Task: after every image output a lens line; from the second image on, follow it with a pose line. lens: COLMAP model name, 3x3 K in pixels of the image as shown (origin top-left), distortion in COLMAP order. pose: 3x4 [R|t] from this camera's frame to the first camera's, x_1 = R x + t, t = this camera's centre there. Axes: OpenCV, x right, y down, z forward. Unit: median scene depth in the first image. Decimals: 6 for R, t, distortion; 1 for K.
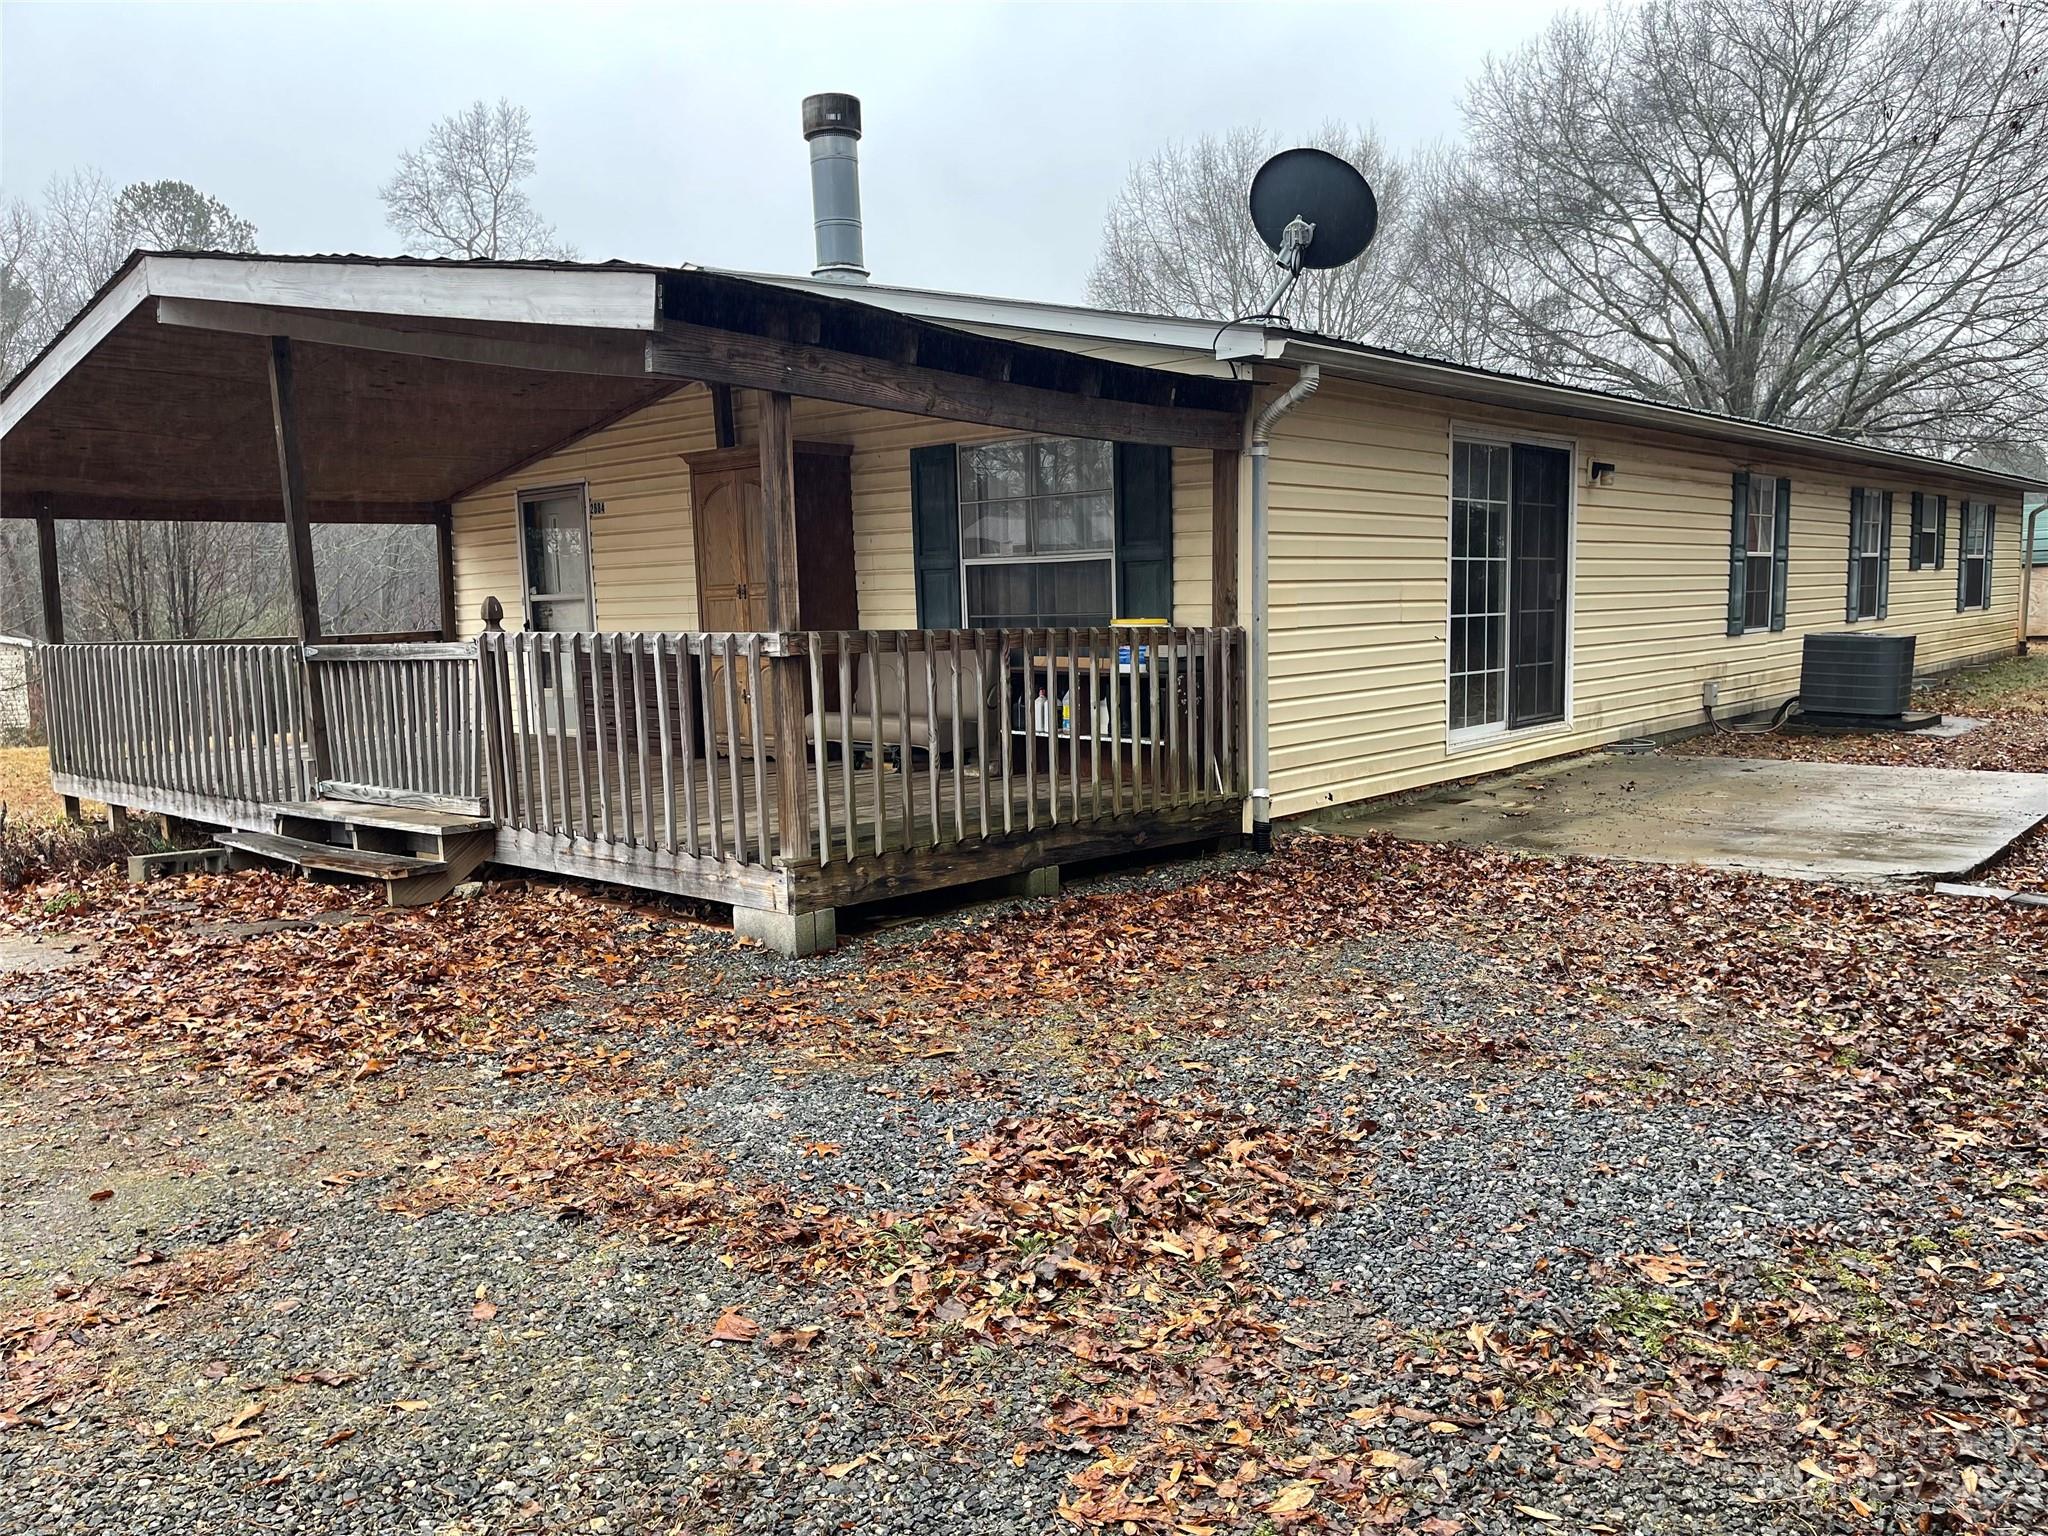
lens RADIAL K [[1558.4, 0, 1024.0], [0, 1558.4, 768.0], [0, 0, 1]] dist [0.088138, -0.111238]
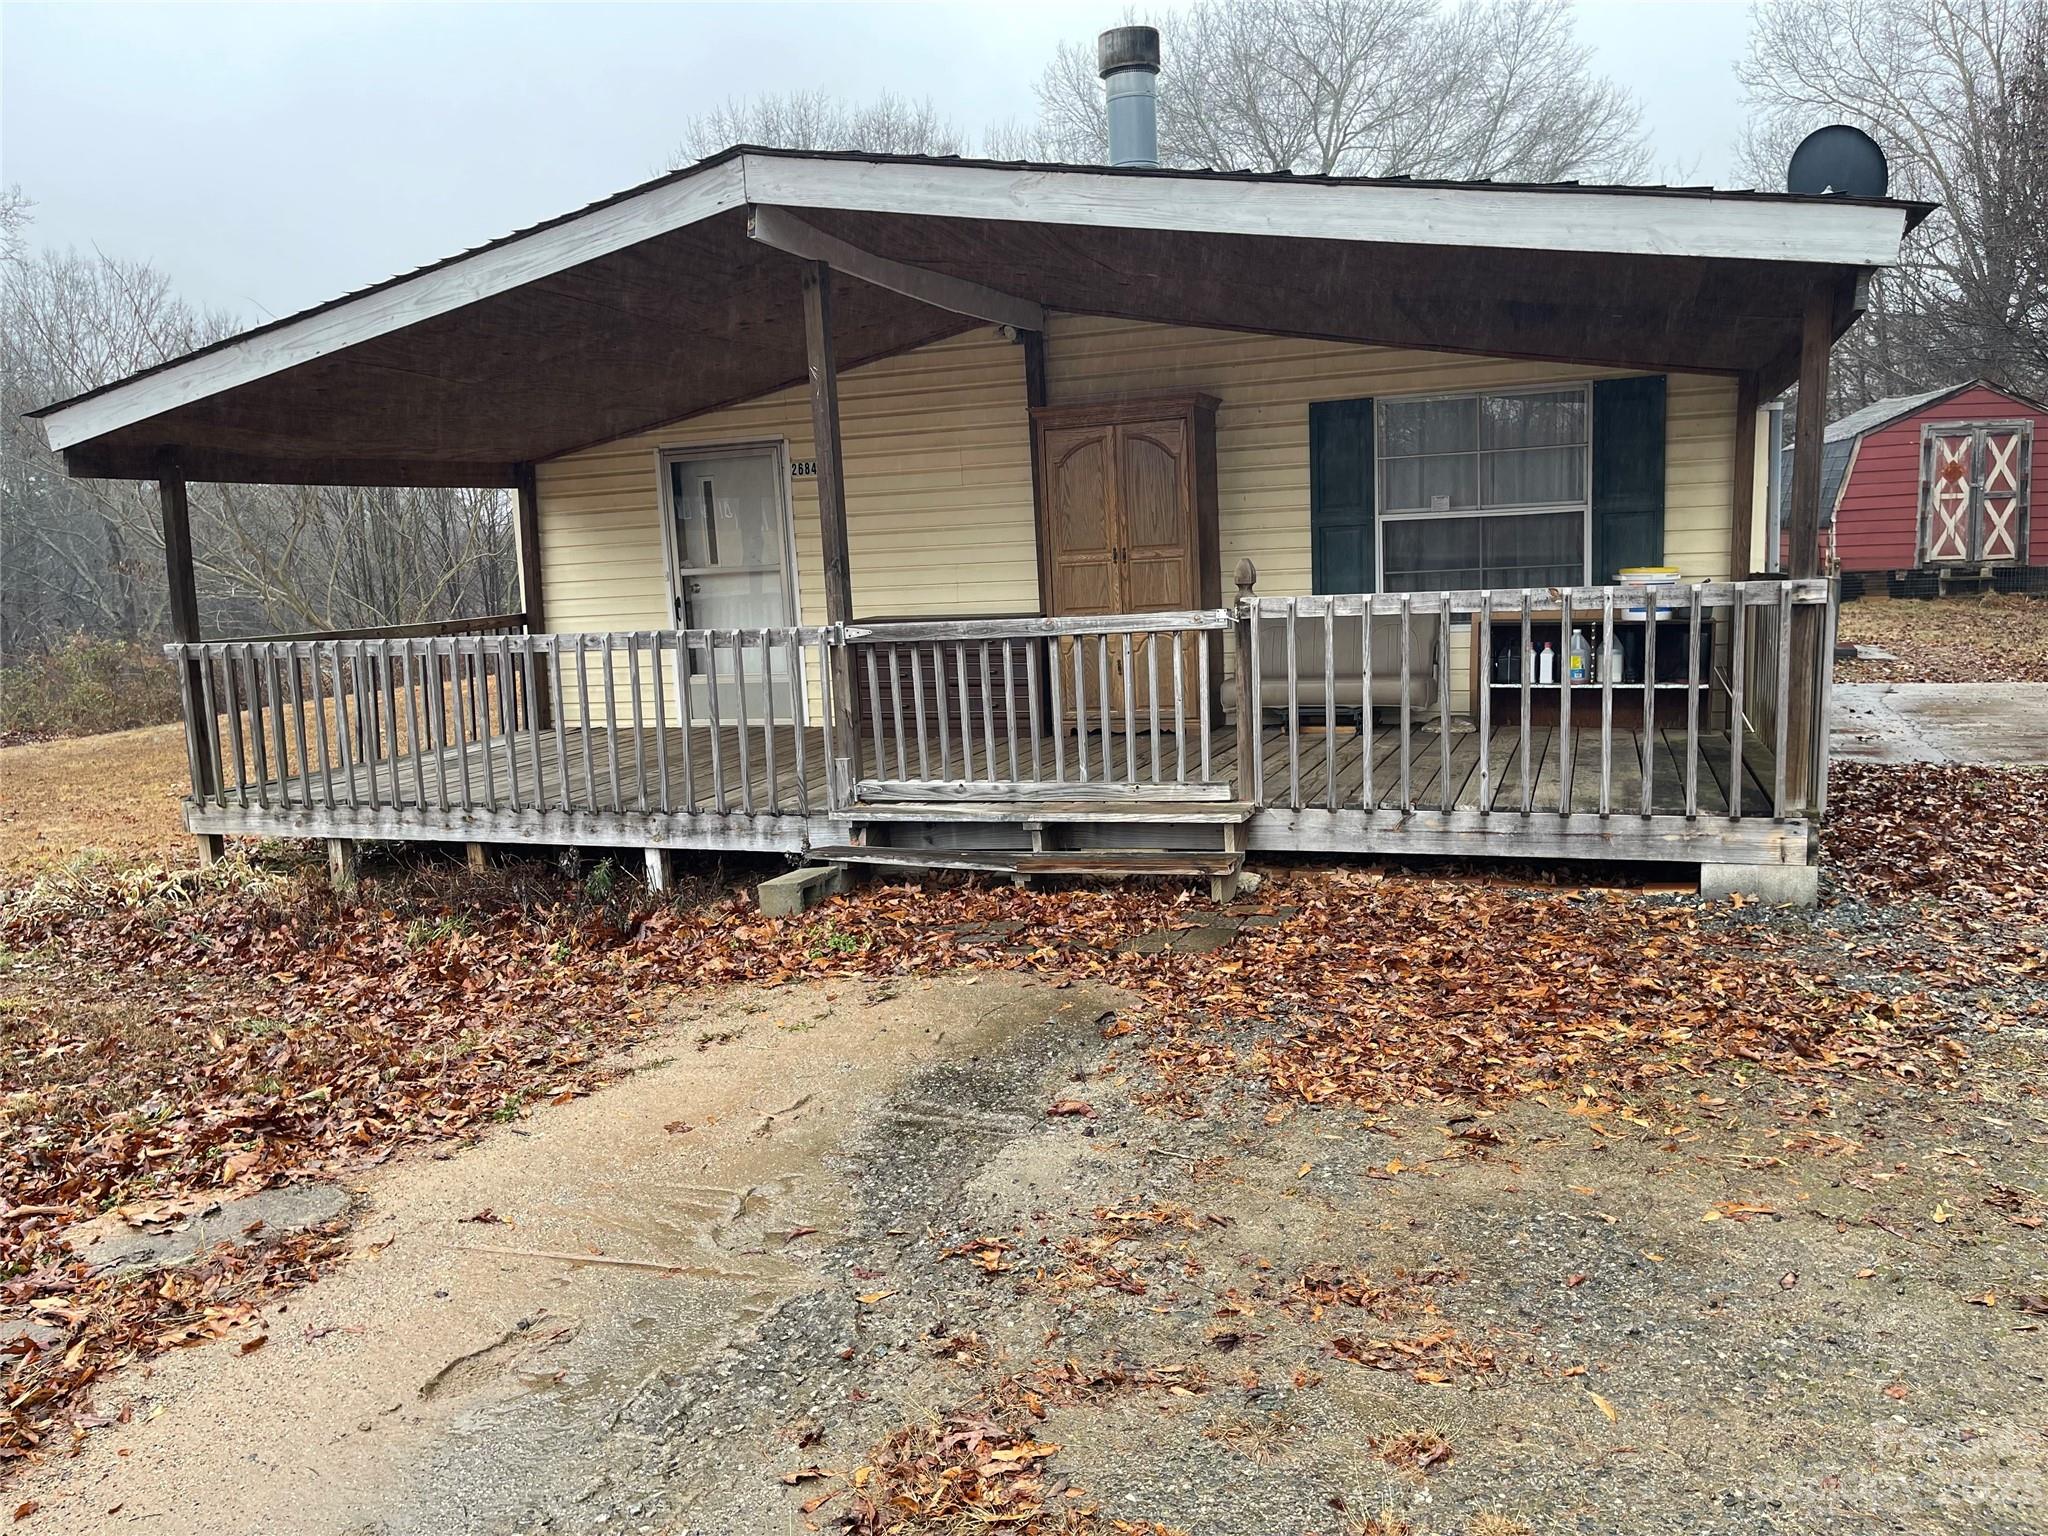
lens RADIAL K [[1552.3, 0, 1024.0], [0, 1552.3, 768.0], [0, 0, 1]] dist [0.051246, -0.000379]
pose [[0.932127, -0.068175, 0.355656, -0.609656], [0.061520, 0.997655, 0.030004, -0.017726], [-0.356867, -0.006088, 0.934135, 0.156902]]
